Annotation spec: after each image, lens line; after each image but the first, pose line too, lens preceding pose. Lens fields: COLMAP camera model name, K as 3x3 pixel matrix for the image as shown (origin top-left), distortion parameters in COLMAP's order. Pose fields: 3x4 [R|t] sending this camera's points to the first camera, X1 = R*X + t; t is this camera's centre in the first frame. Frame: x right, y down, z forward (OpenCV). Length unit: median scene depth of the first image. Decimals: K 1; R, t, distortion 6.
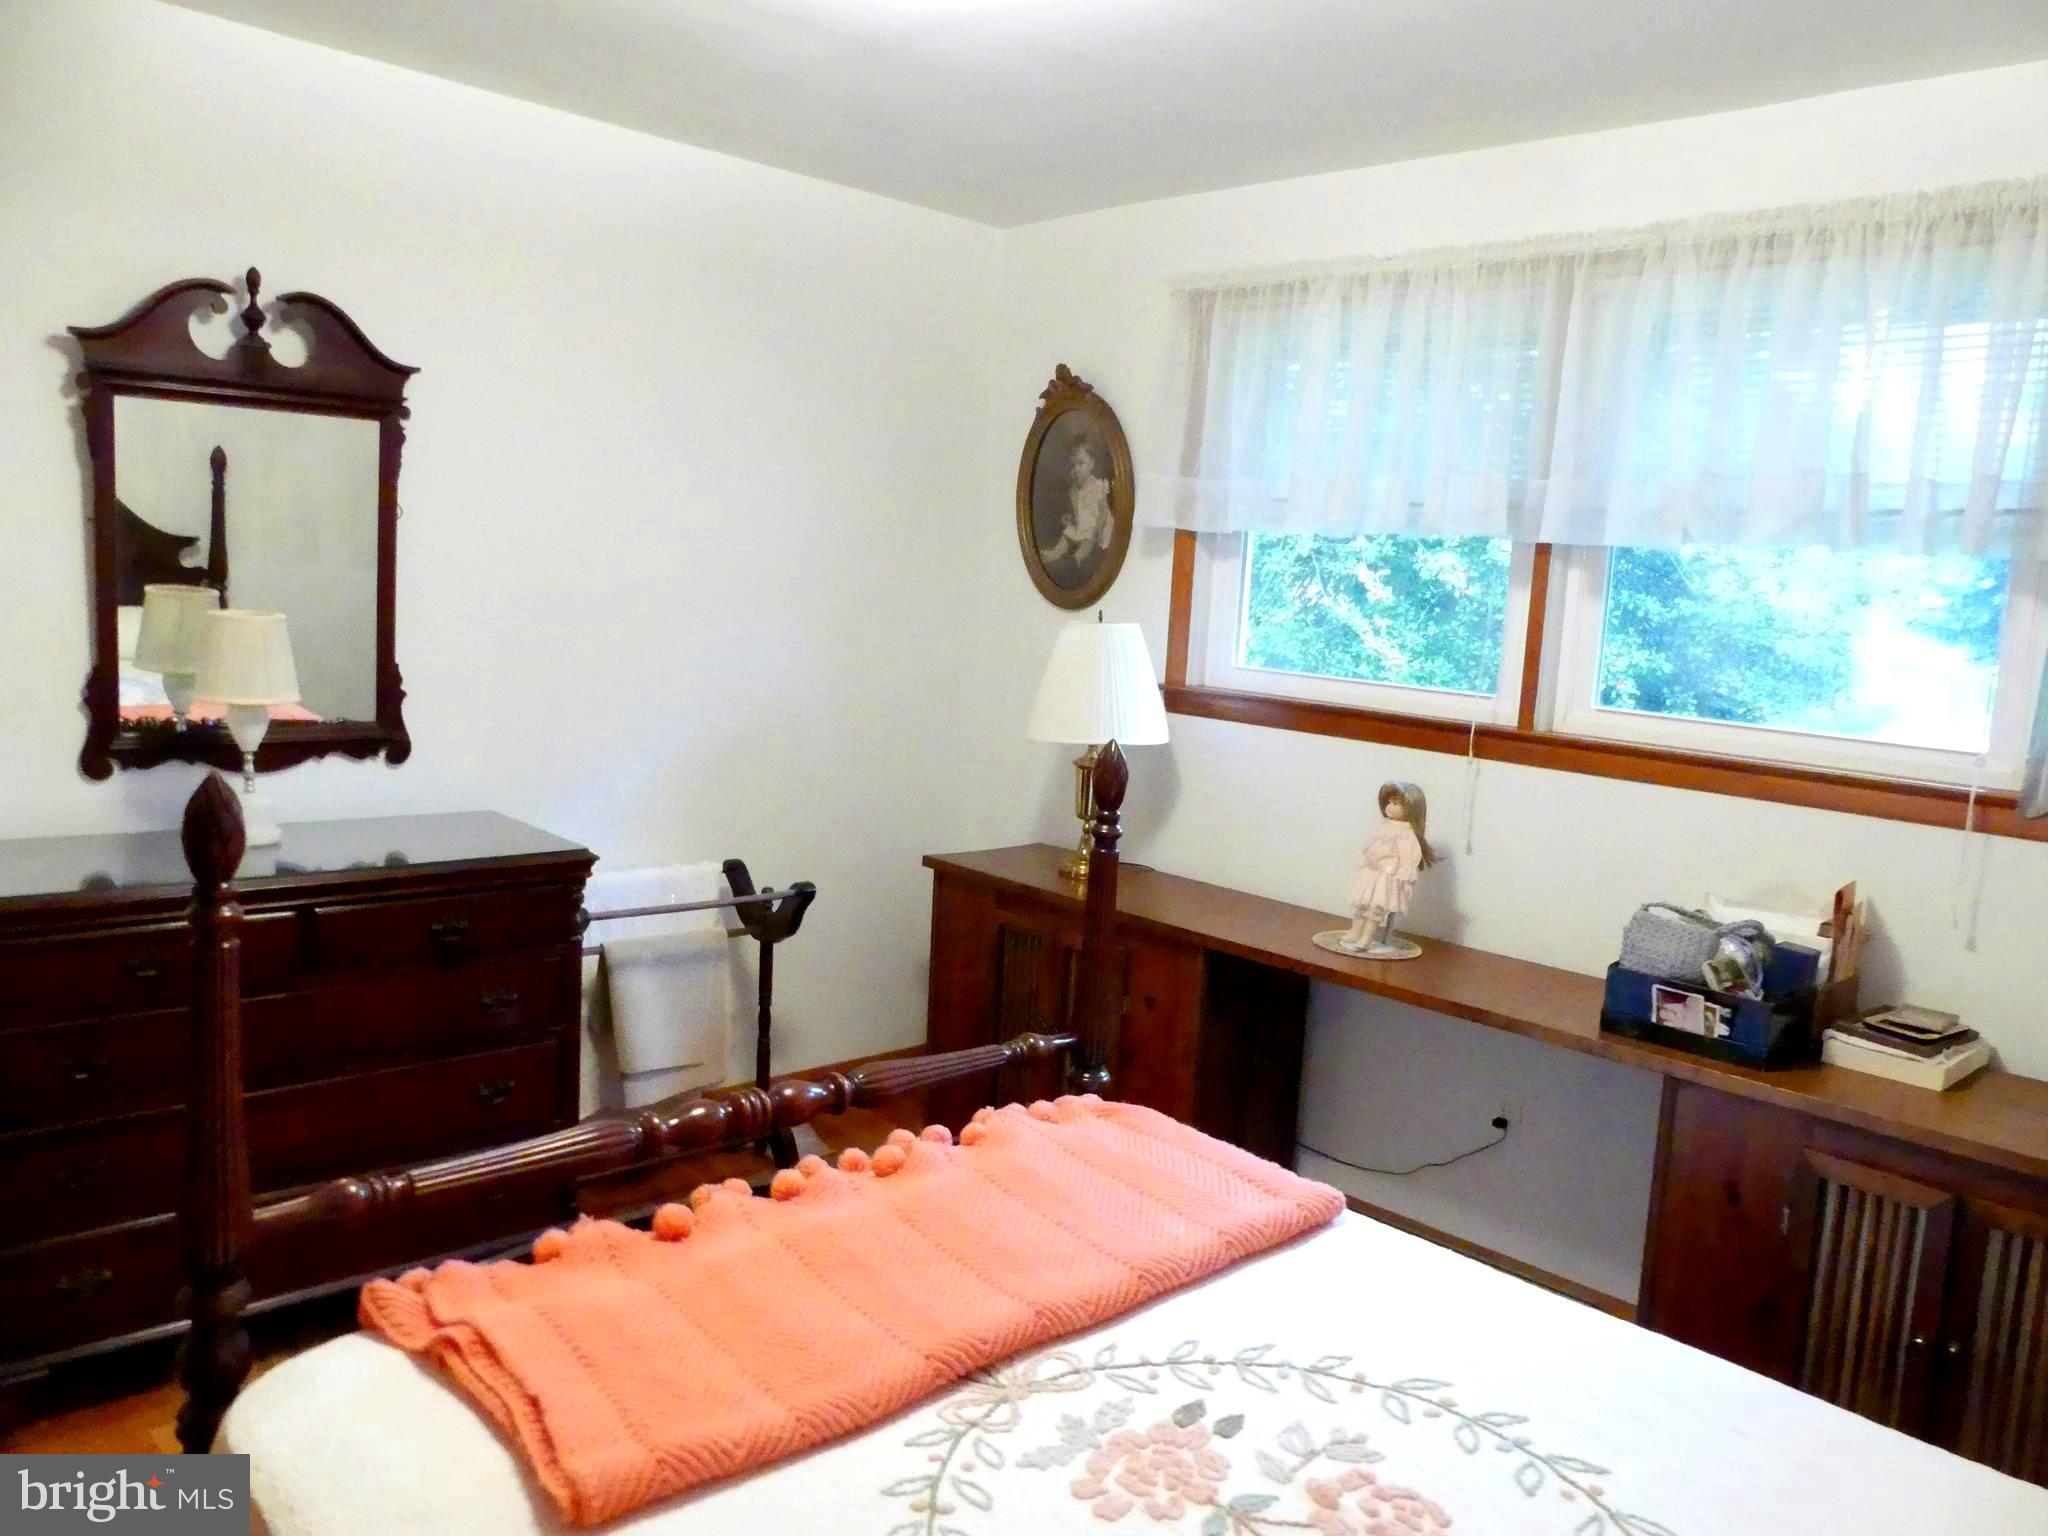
lens RADIAL K [[1536.1, 0, 1033.2], [0, 1536.1, 780.7], [0, 0, 1]] dist [-0.047551, 0.037897]
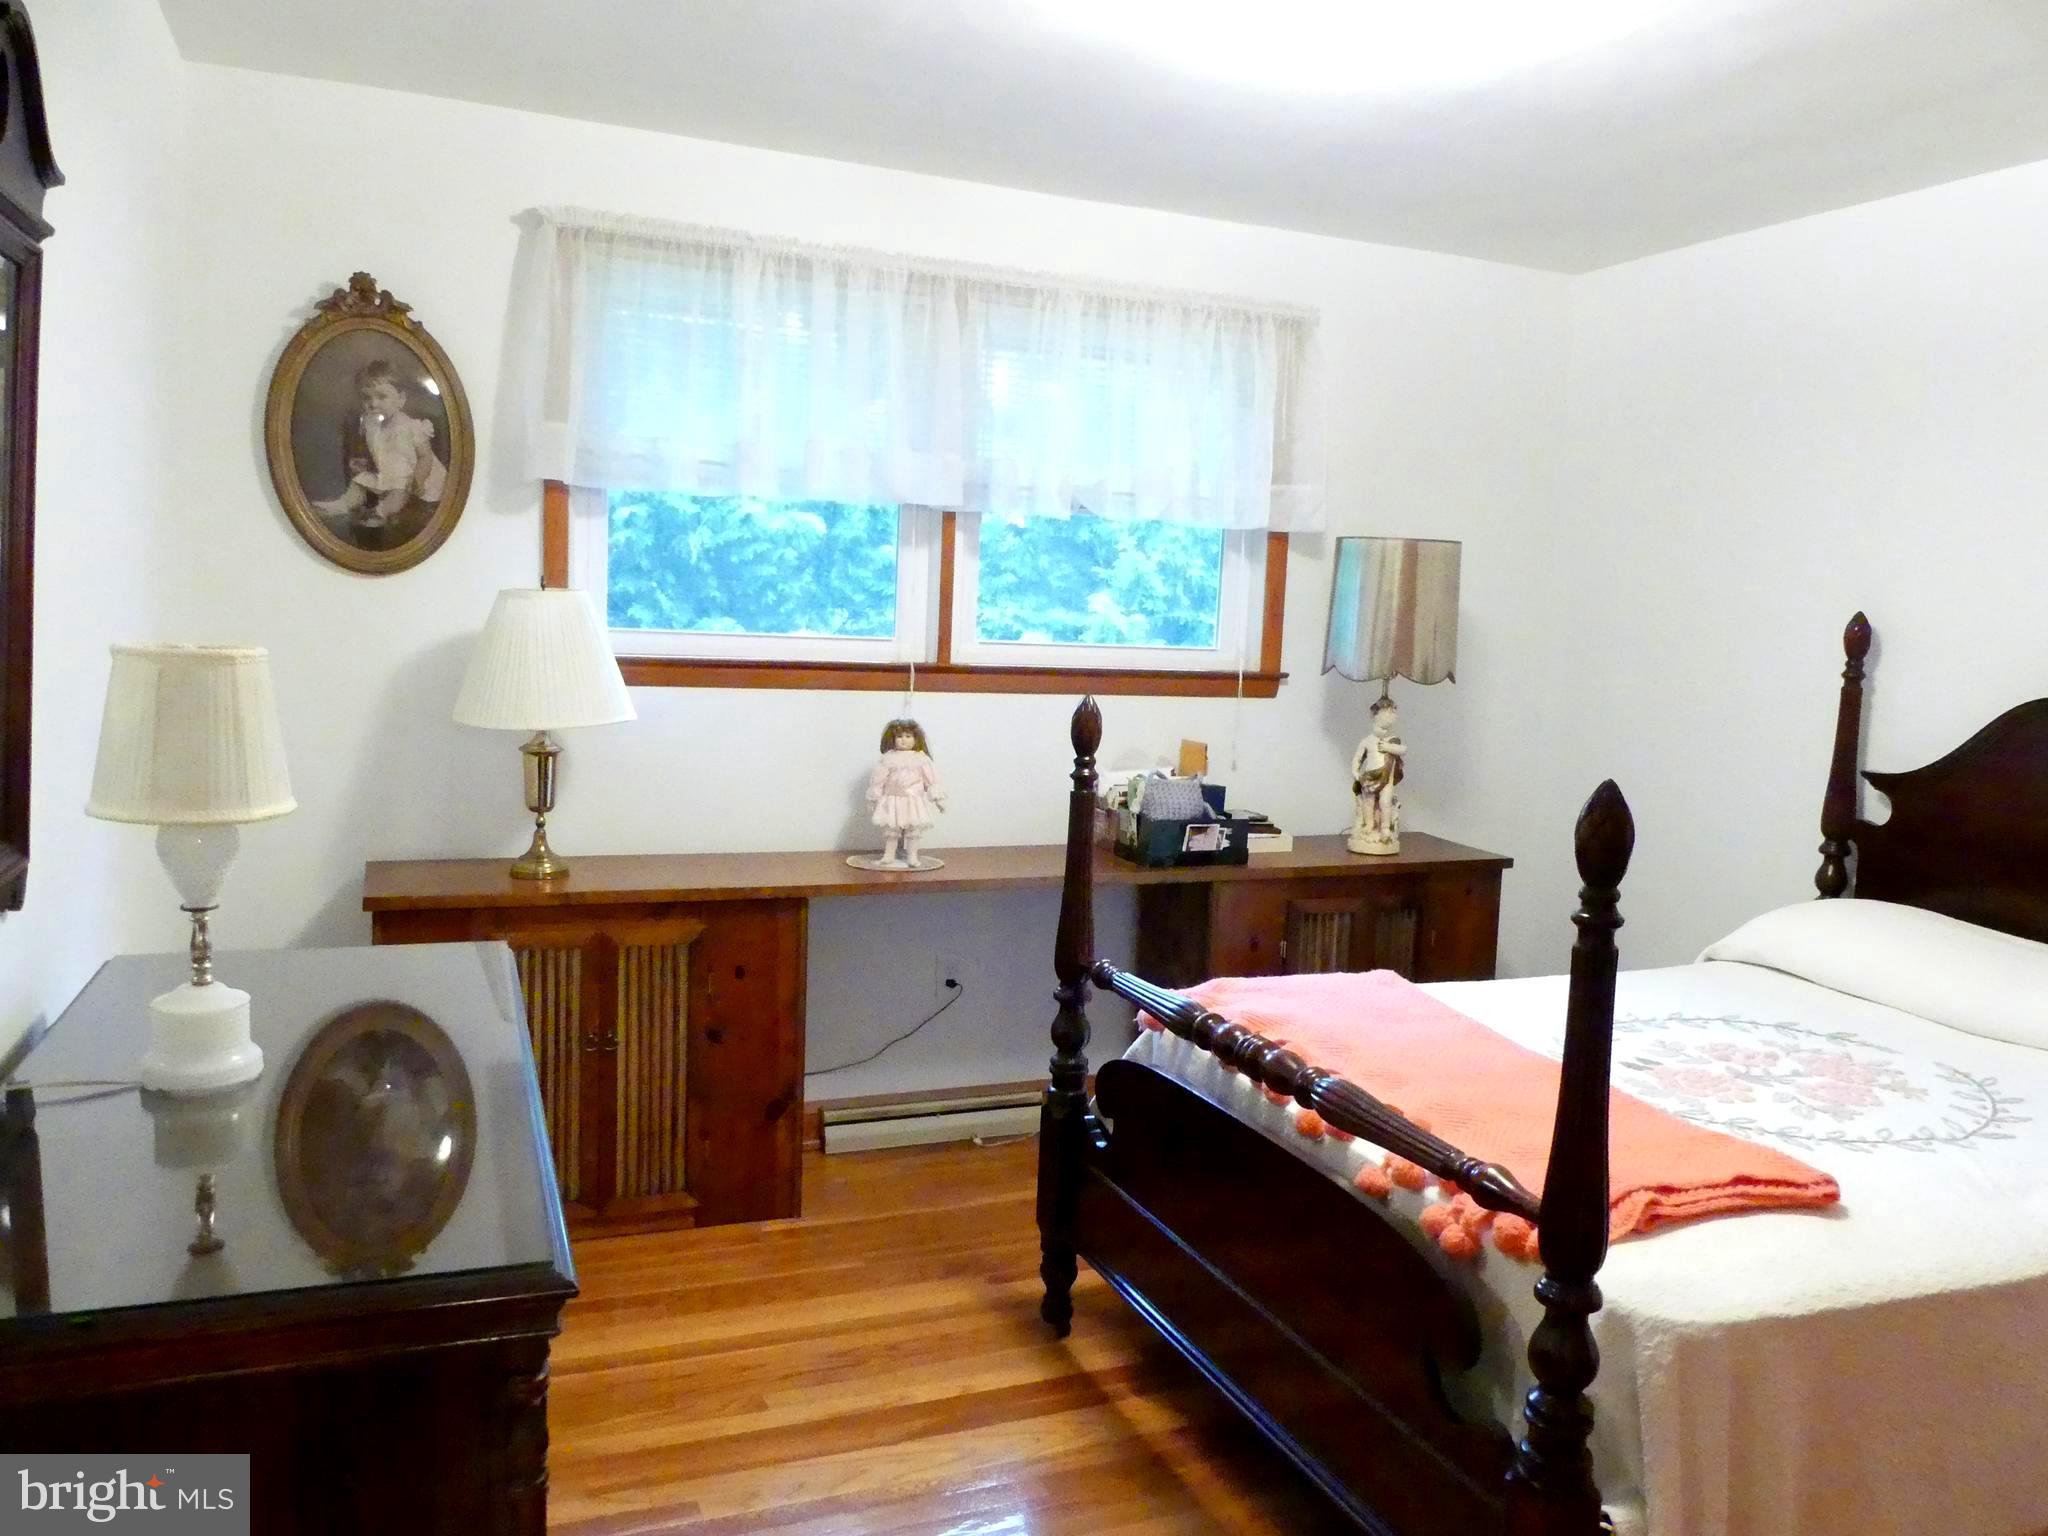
lens RADIAL K [[1536.1, 0, 1033.2], [0, 1536.1, 780.7], [0, 0, 1]] dist [-0.047551, 0.037897]
pose [[0.358933, -0.152986, 0.920740, -0.675902], [0.106353, 0.986754, 0.122495, -0.070486], [-0.927284, 0.053956, 0.370449, 0.407207]]
